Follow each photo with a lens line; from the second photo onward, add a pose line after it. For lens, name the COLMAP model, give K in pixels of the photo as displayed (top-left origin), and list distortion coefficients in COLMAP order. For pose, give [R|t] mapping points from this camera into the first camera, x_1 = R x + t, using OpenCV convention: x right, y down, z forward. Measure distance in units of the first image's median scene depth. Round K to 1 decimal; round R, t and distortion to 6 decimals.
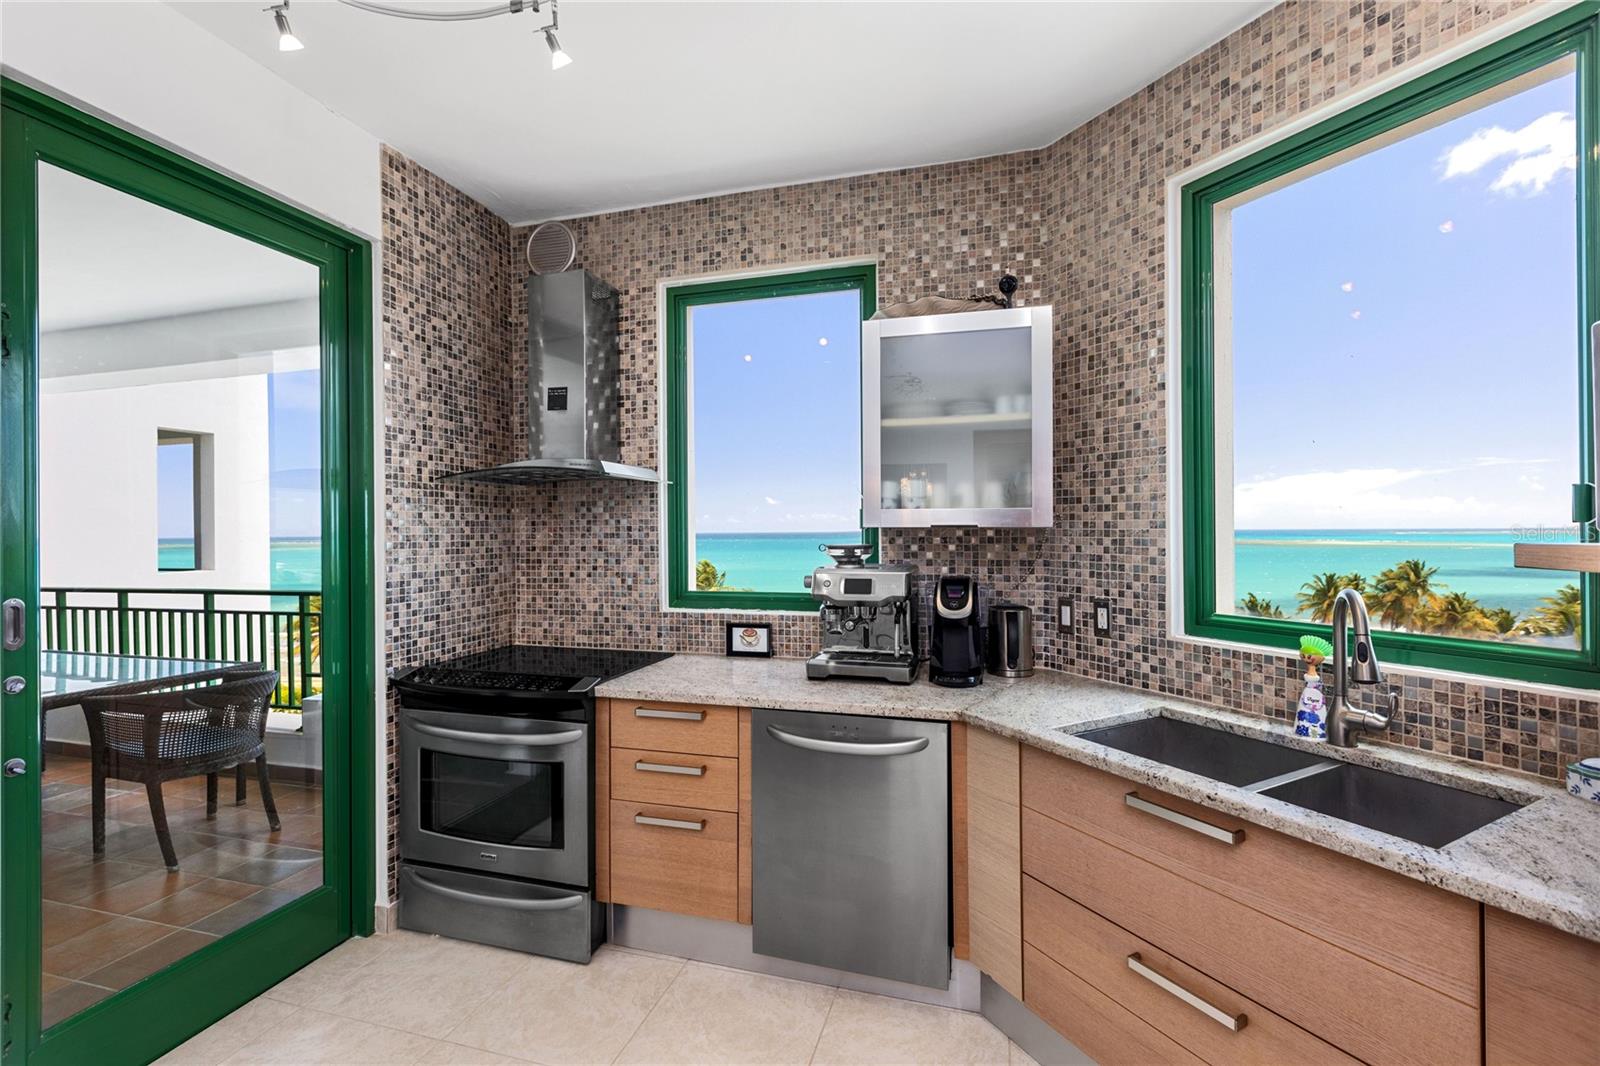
lens RADIAL K [[708.2, 0, 795.1], [0, 708.2, 530.8], [0, 0, 1]] dist [0.001818, -0.000808]
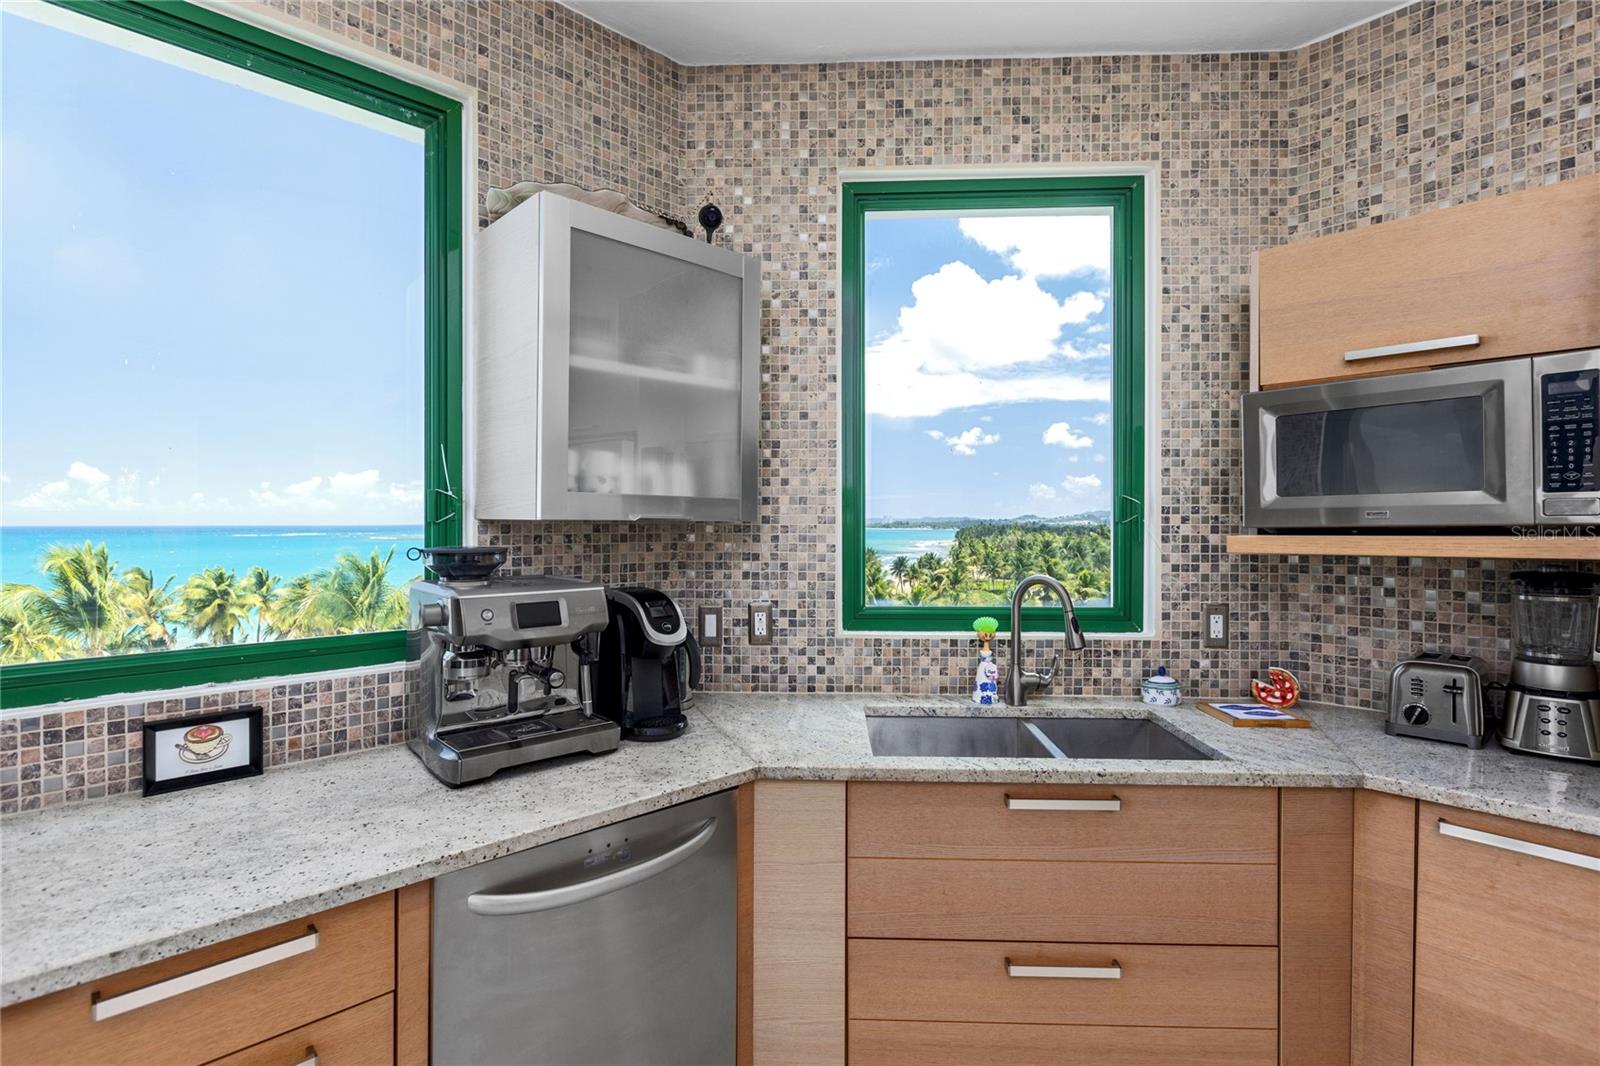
lens RADIAL K [[762.6, 0, 799.3], [0, 762.6, 521.1], [0, 0, 1]] dist [-0.002430, -0.000710]
pose [[0.505496, 0.008026, 0.862791, -0.353314], [-0.003520, 0.999968, -0.007240, 0.000272], [-0.862822, 0.000623, 0.505508, 0.439608]]
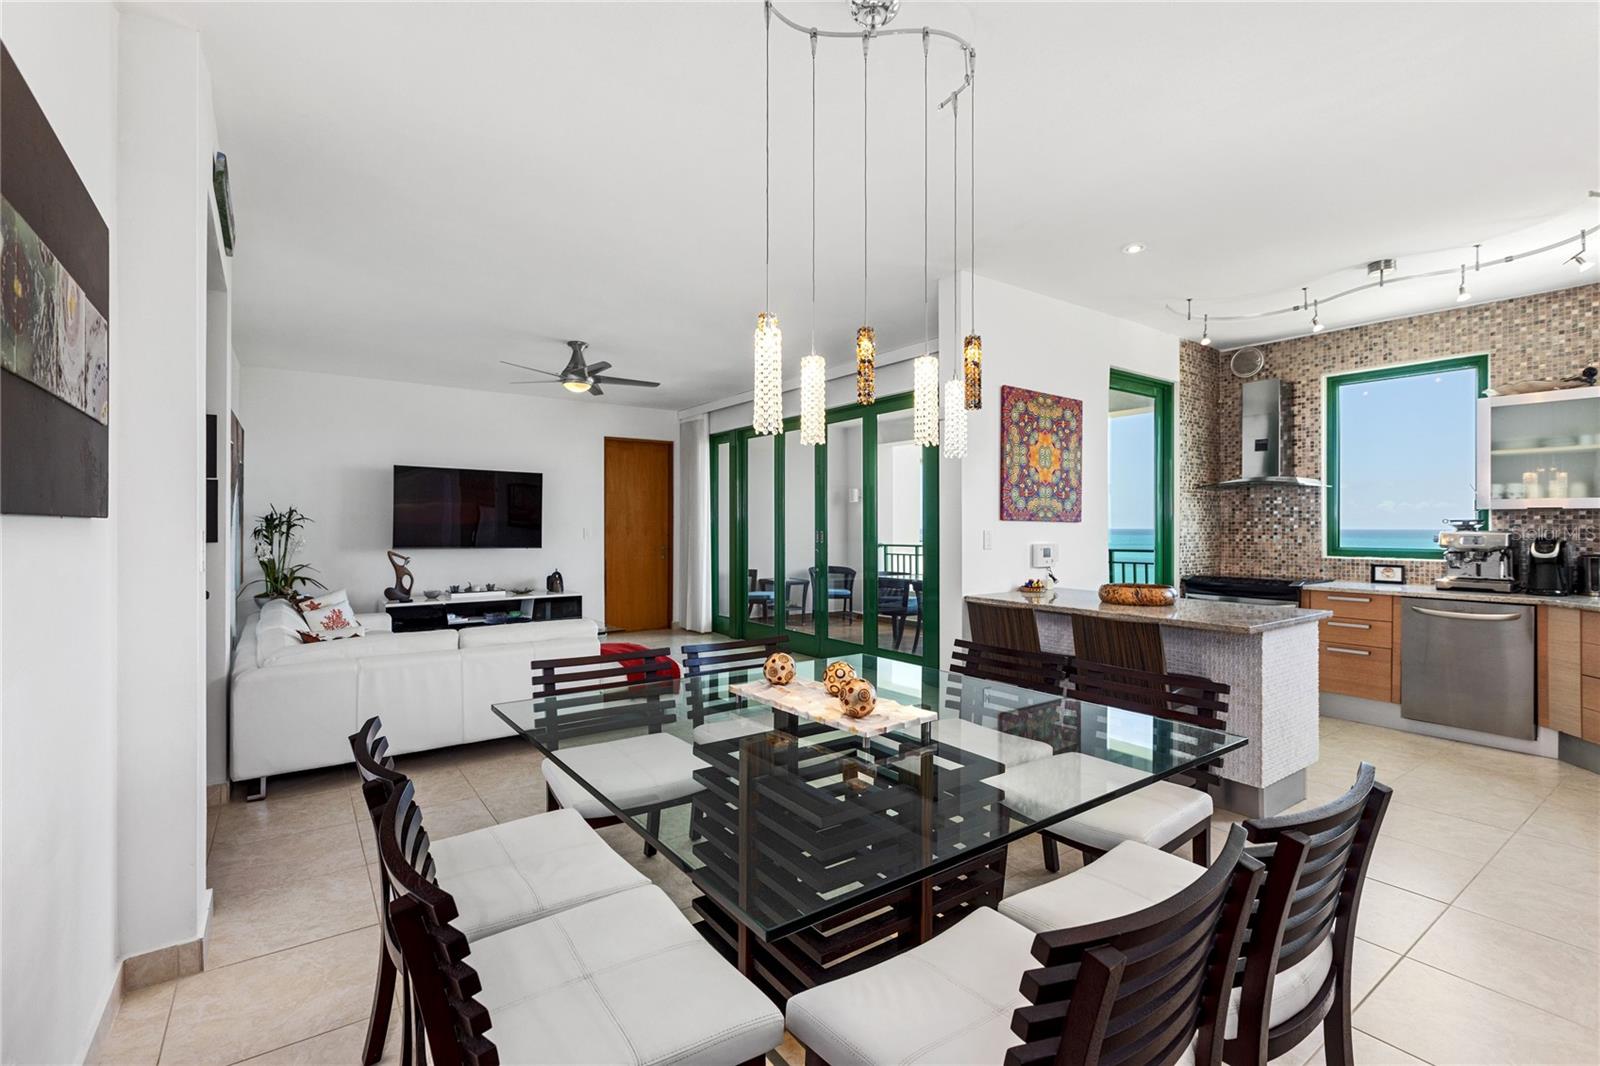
lens RADIAL K [[714.0, 0, 798.2], [0, 714.0, 525.9], [0, 0, 1]] dist [0.001625, -0.000593]
pose [[0.790271, 0.006708, -0.612720, -0.154965], [-0.006242, 0.999976, 0.002897, 0.042497], [0.612725, 0.001535, 0.790295, -1.503727]]
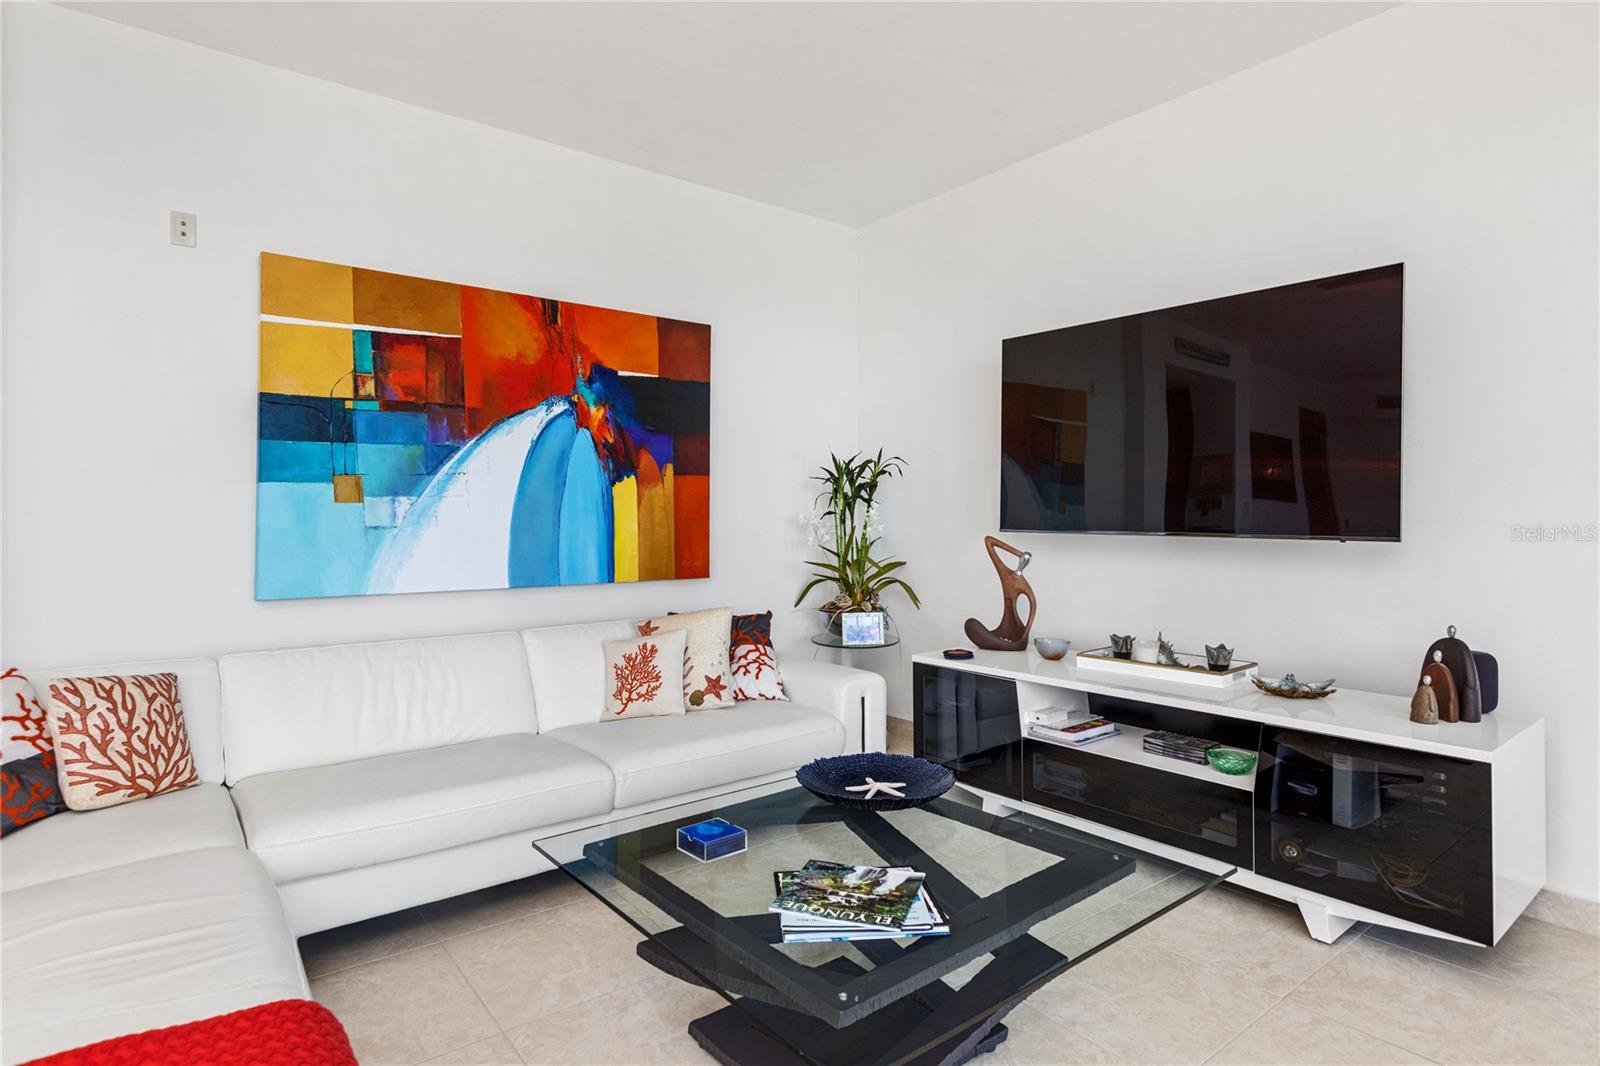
lens RADIAL K [[836.9, 0, 800.0], [0, 836.9, 533.0], [0, 0, 1]] dist [0.000709, 0.000176]
pose [[-0.577025, 0.023753, -0.816381, -1.764109], [0.006368, 0.999677, 0.024585, 0.116641], [0.816701, 0.008988, -0.576990, 0.292050]]
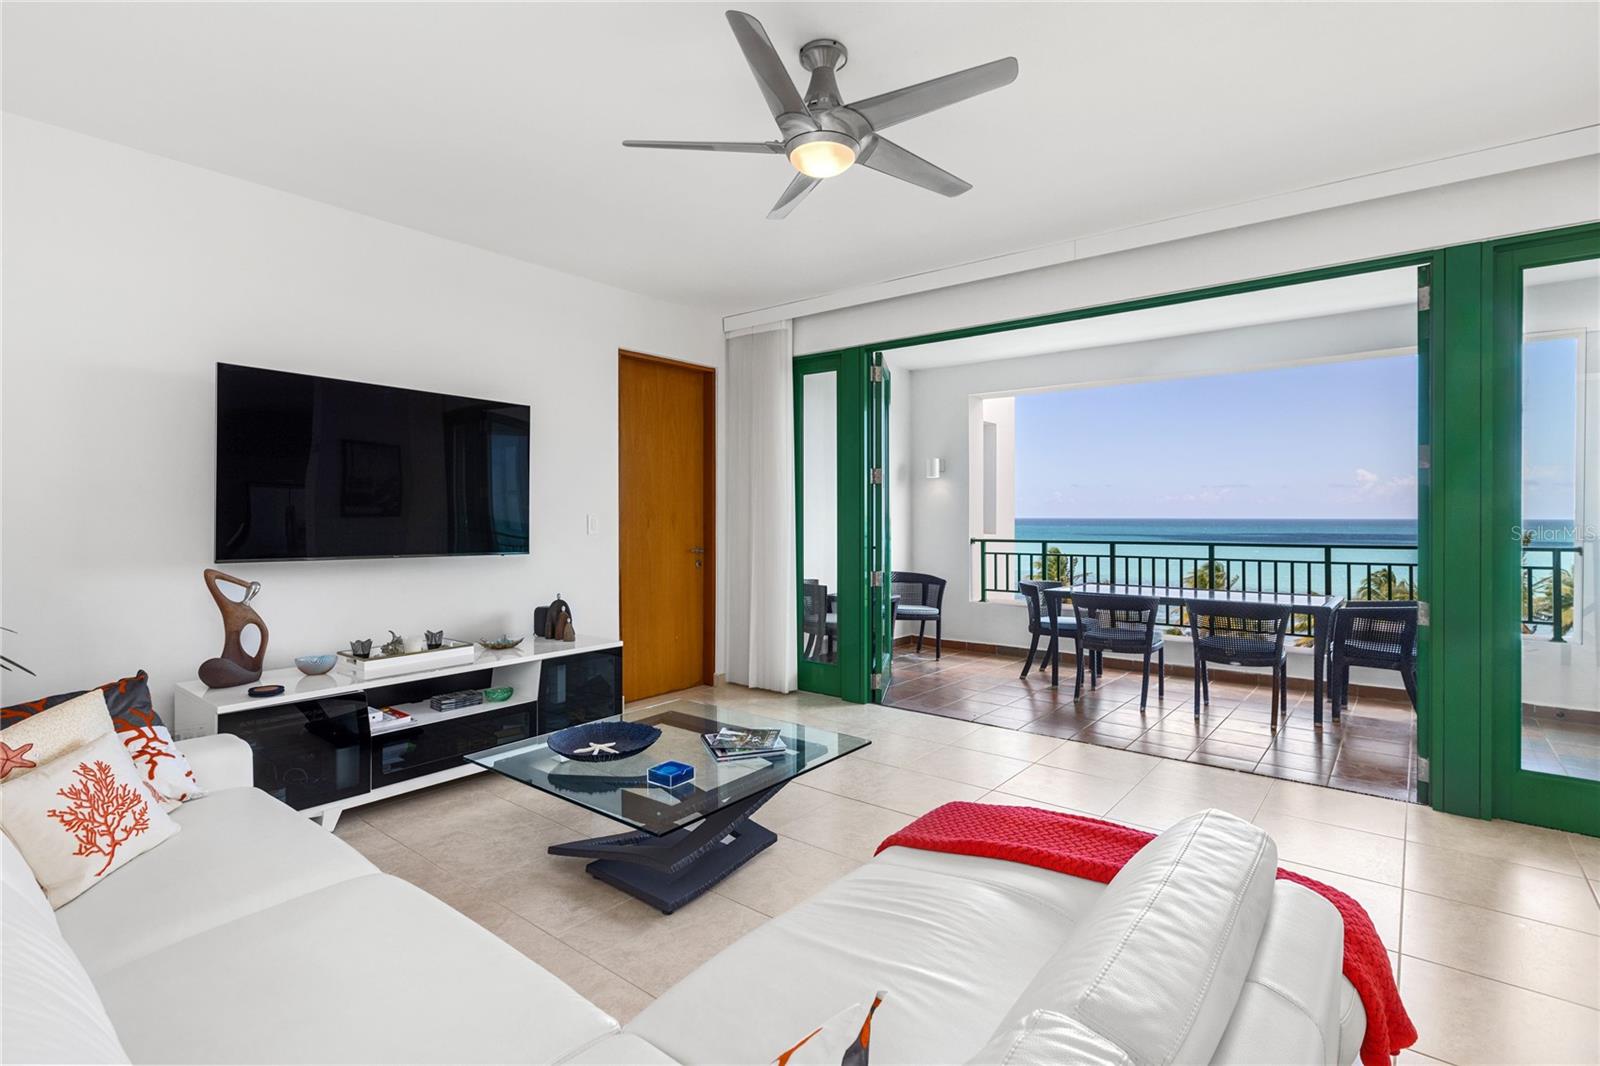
lens RADIAL K [[762.6, 0, 799.3], [0, 762.6, 521.1], [0, 0, 1]] dist [-0.002430, -0.000710]
pose [[0.923581, 0.011589, -0.383229, -1.779604], [-0.008567, 0.999917, 0.009591, 0.061775], [0.383308, -0.005575, 0.923604, -1.044599]]
